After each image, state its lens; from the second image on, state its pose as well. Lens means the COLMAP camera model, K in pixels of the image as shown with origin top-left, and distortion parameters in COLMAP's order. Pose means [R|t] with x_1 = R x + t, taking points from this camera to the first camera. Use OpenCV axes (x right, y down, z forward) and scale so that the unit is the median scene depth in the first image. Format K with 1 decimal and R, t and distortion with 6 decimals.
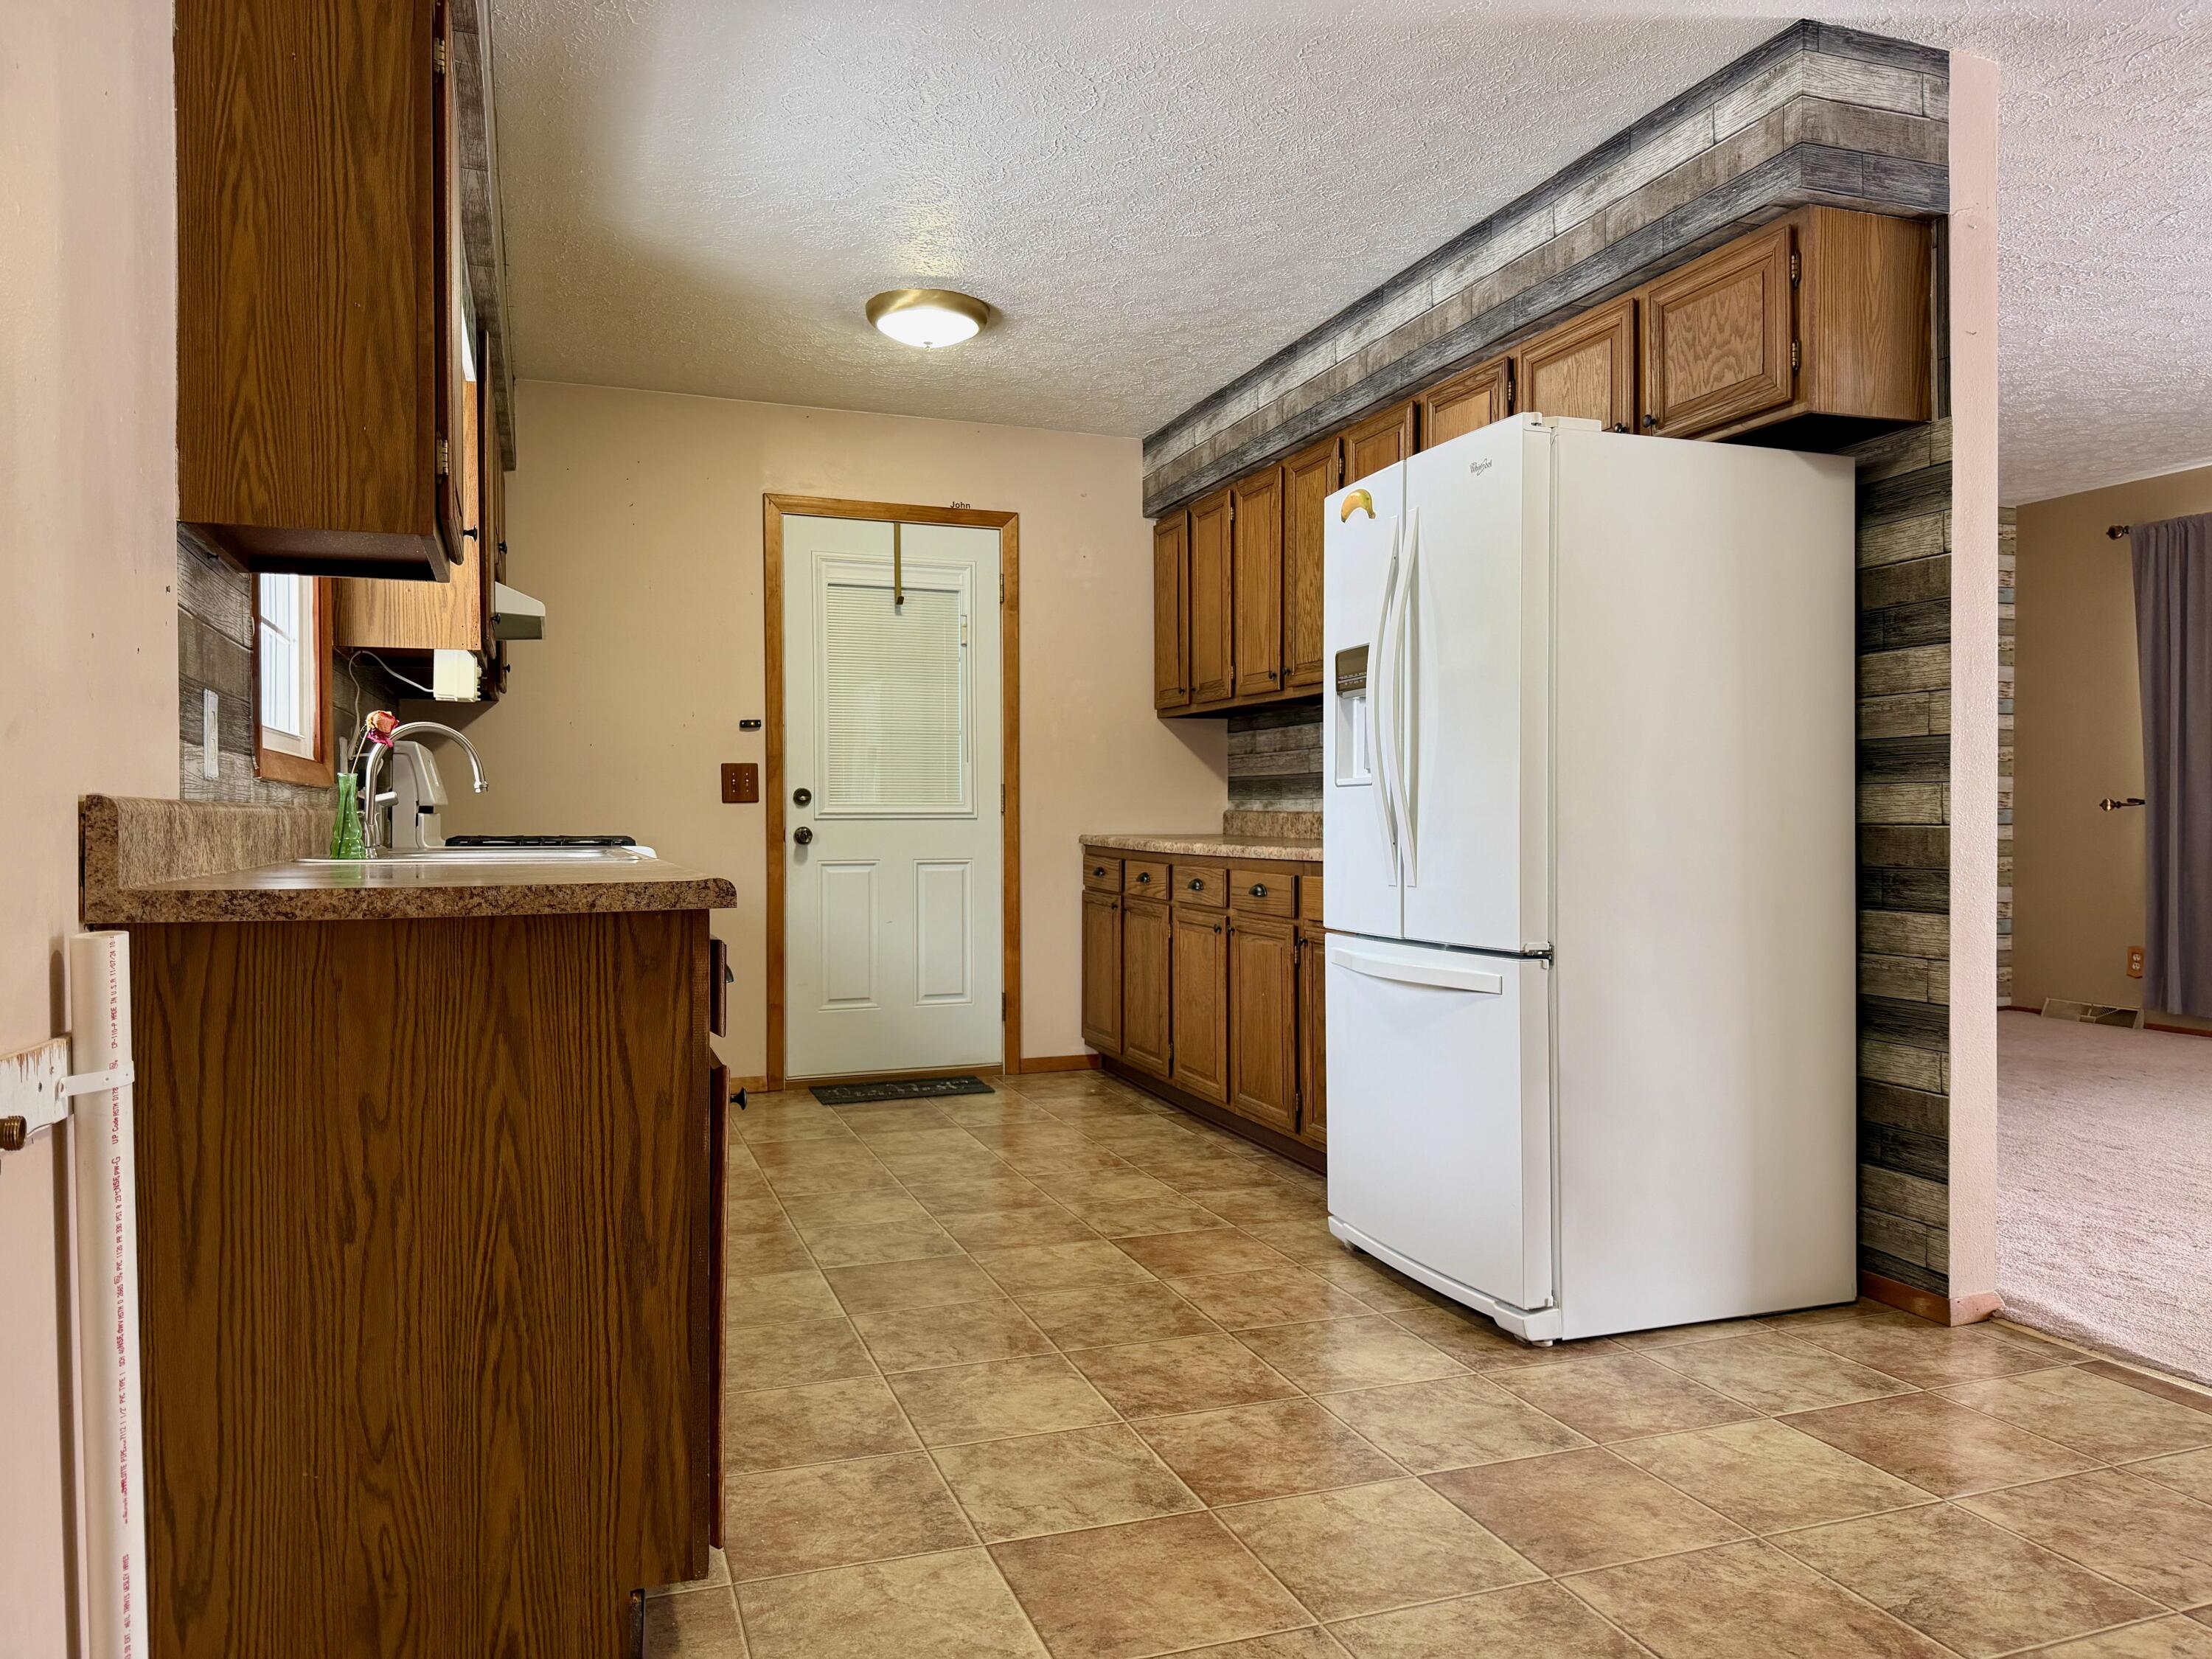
lens RADIAL K [[1553.6, 0, 1116.7], [0, 1553.6, 820.2], [0, 0, 1]] dist [0.081001, -0.120703]
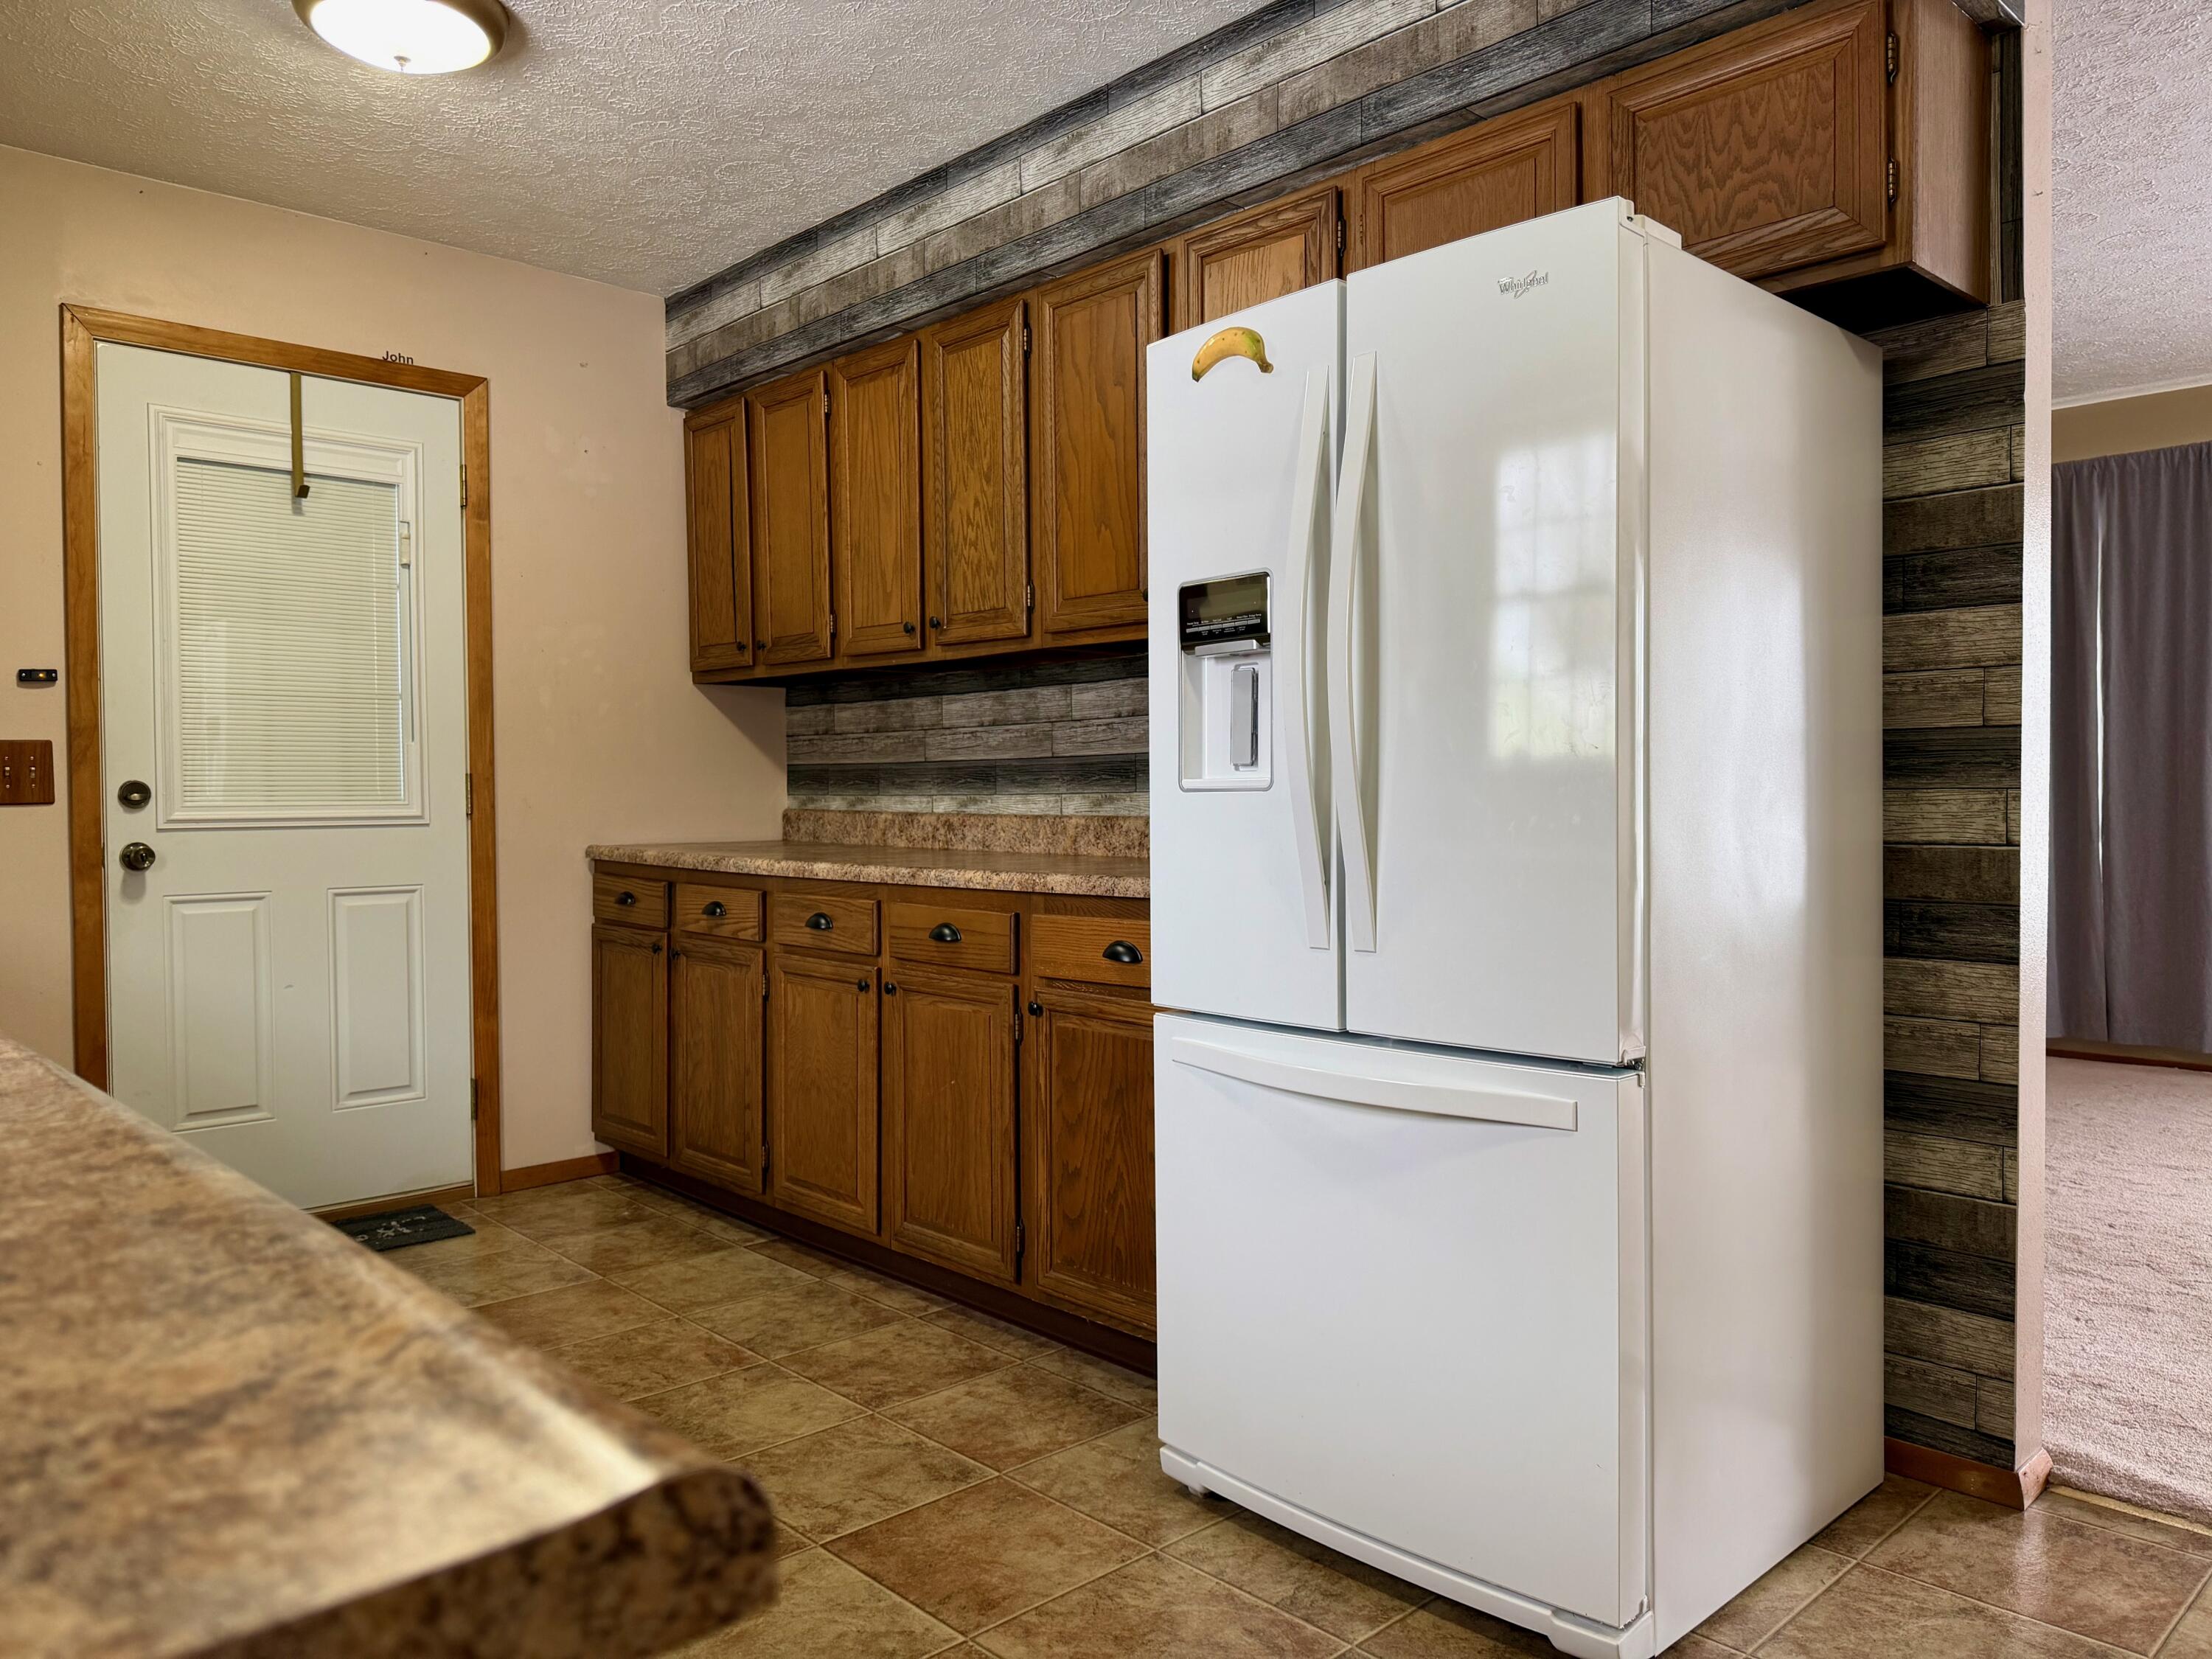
lens RADIAL K [[1553.6, 0, 1116.7], [0, 1553.6, 820.2], [0, 0, 1]] dist [0.081001, -0.120703]
pose [[0.918019, -0.009819, 0.396414, -0.135300], [0.004401, 0.999884, 0.014574, -0.018193], [-0.396511, -0.011635, 0.917956, 0.396645]]
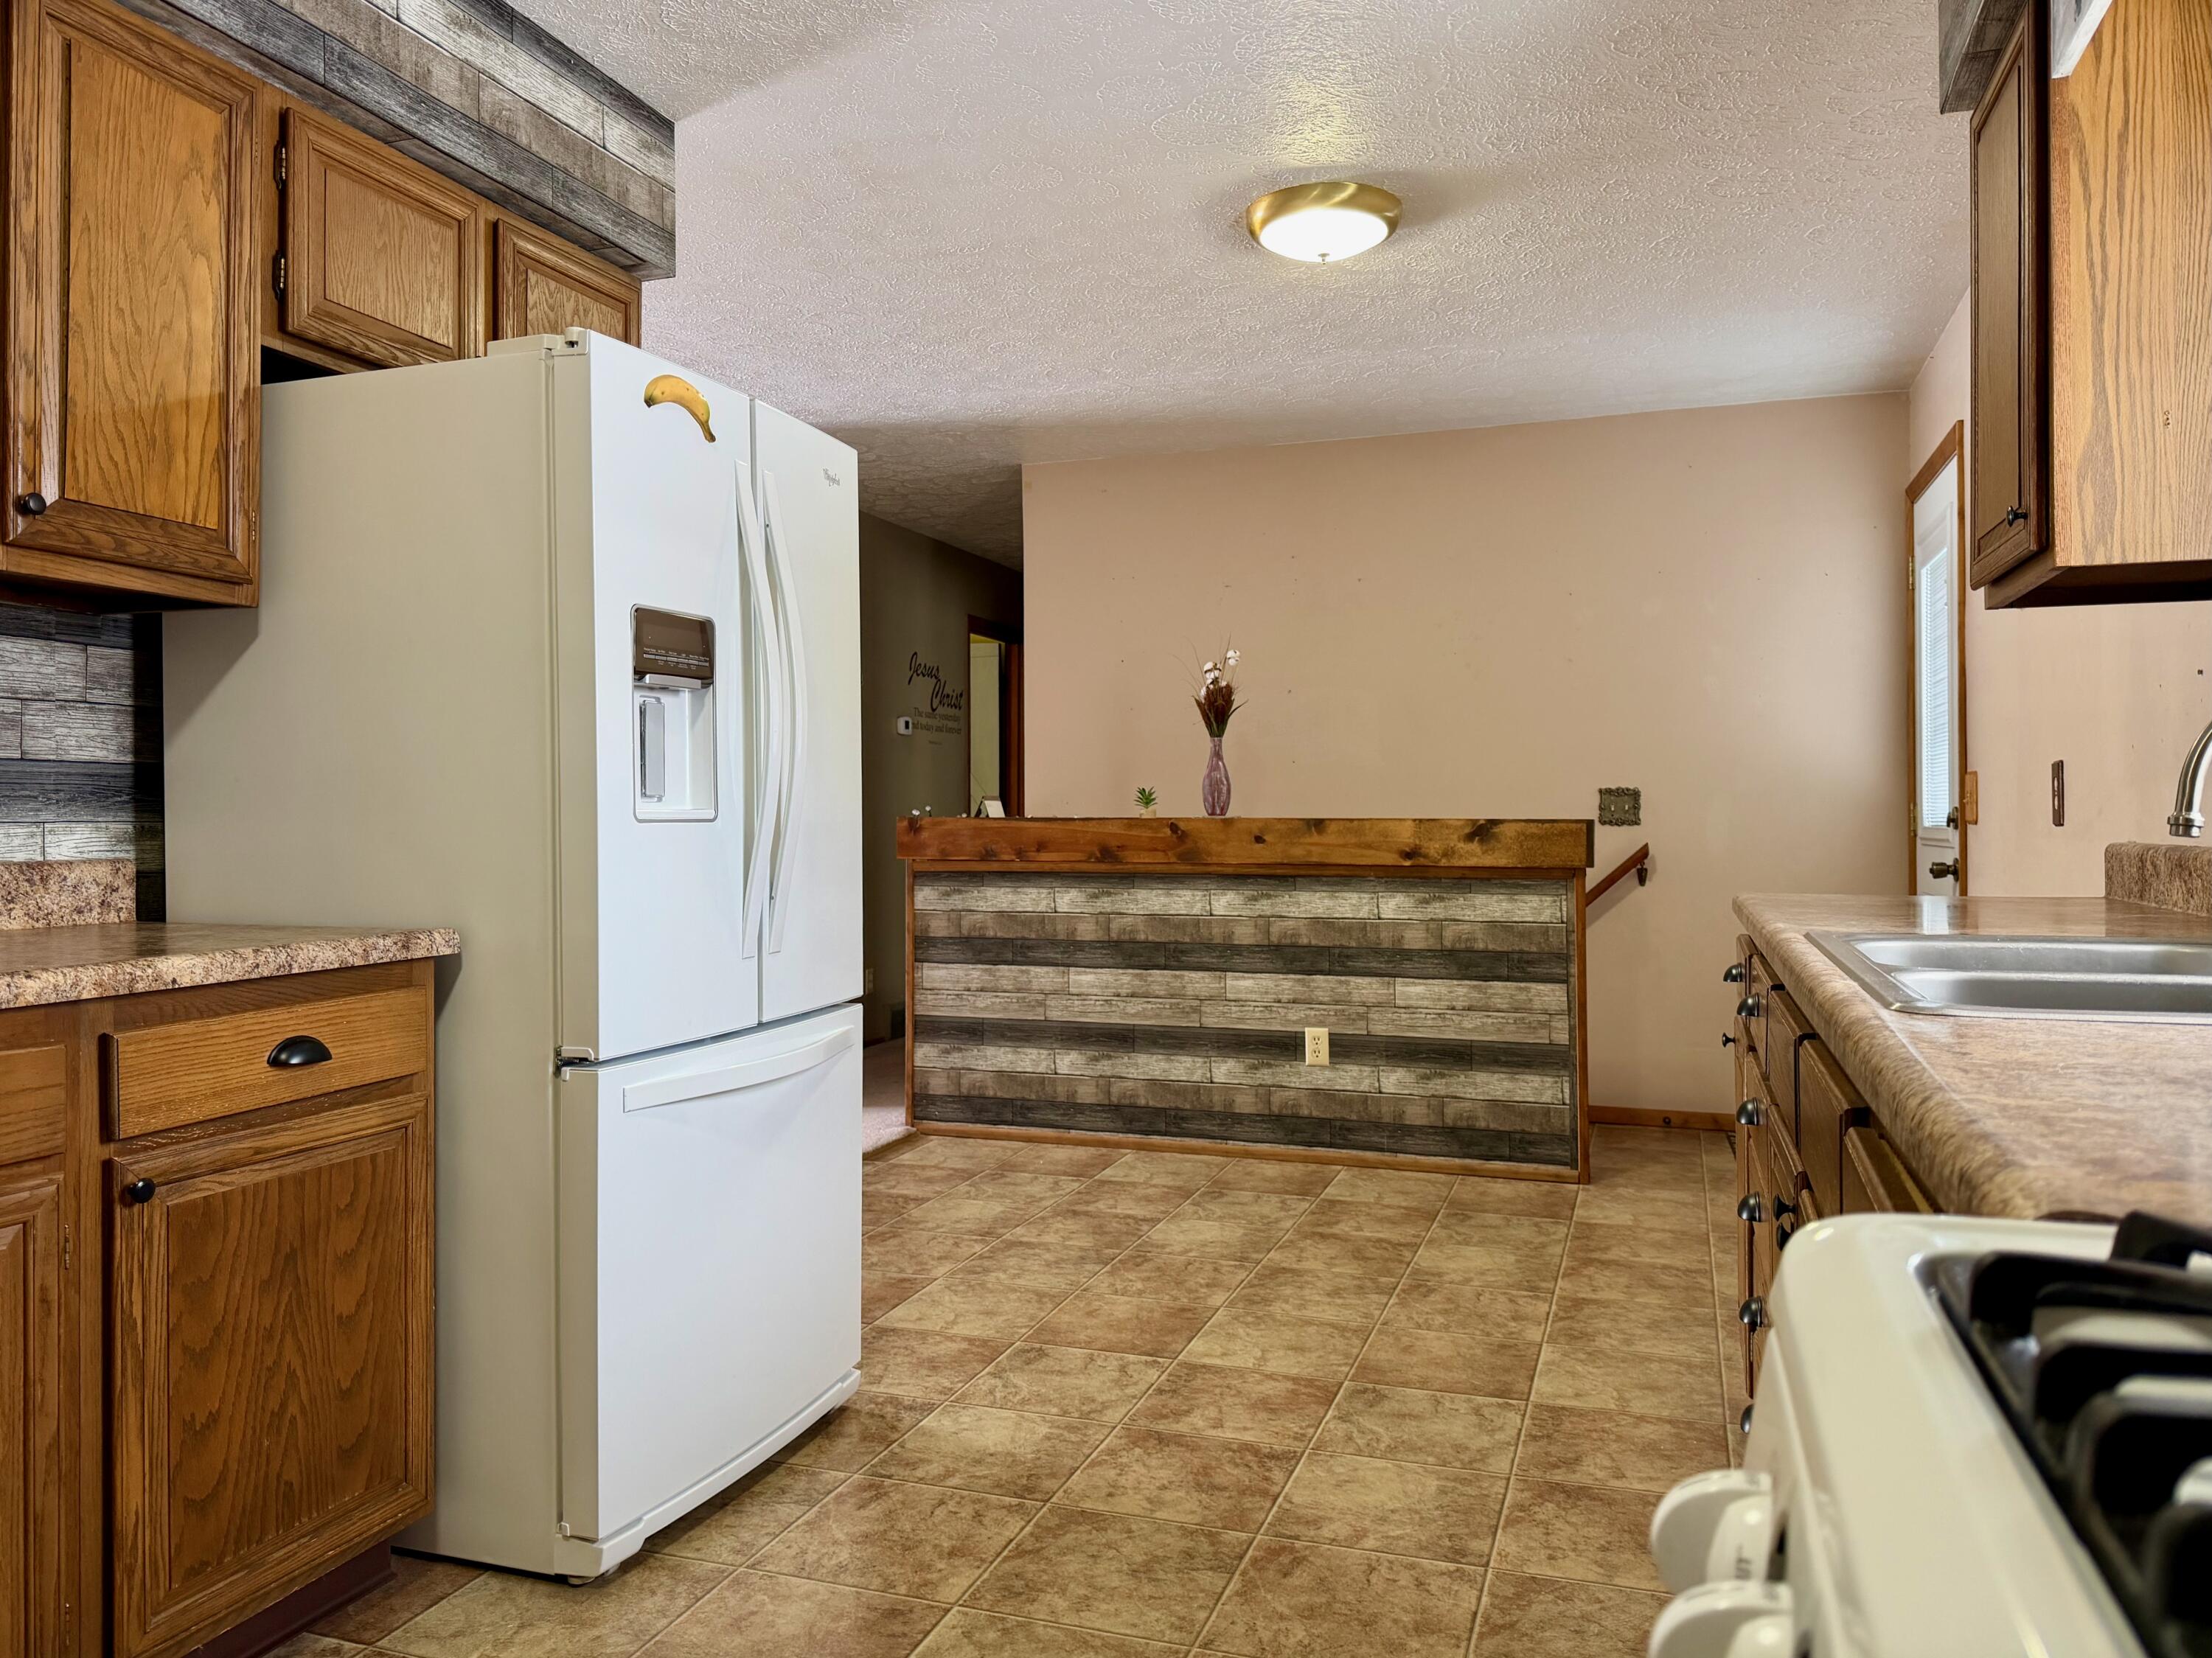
lens RADIAL K [[1553.5, 0, 1116.7], [0, 1553.5, 819.7], [0, 0, 1]] dist [0.081001, -0.120703]
pose [[-0.770318, 0.005302, 0.637638, -0.387113], [0.007747, 0.999969, 0.001044, -0.021521], [-0.637613, 0.005744, -0.770336, 1.301787]]
